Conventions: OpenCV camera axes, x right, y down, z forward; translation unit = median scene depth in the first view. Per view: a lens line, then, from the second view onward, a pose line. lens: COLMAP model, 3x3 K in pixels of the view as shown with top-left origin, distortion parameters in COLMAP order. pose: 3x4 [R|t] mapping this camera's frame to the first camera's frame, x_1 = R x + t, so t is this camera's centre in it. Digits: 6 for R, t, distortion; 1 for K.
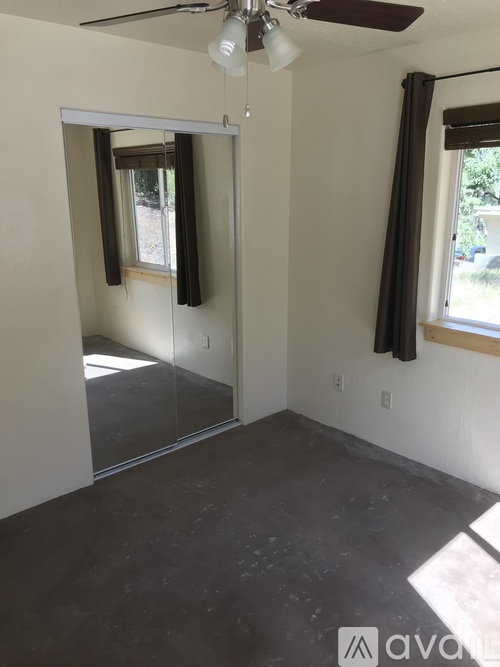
lens RADIAL K [[543.7, 0, 252.4], [0, 543.7, 334.0], [0, 0, 1]] dist [0.025108, -0.002485]
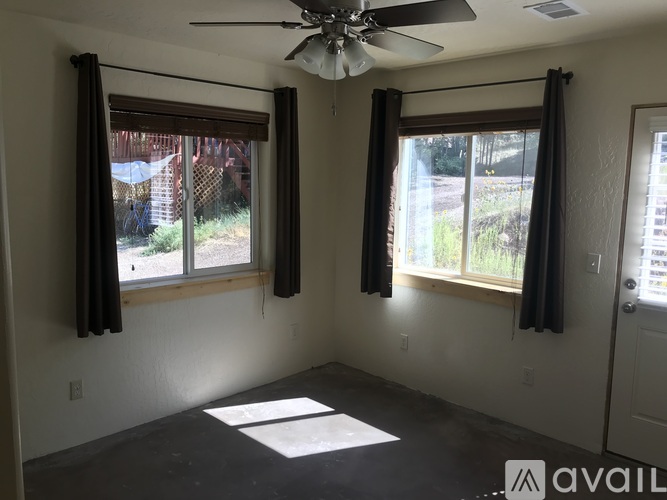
lens RADIAL K [[543.7, 0, 335.5], [0, 543.7, 248.3], [0, 0, 1]] dist [0.025108, -0.002485]
pose [[-0.073250, -0.119935, 0.990076, -0.728873], [0.227658, 0.964521, 0.133682, -0.143840], [-0.970982, 0.235191, -0.043347, 0.621566]]
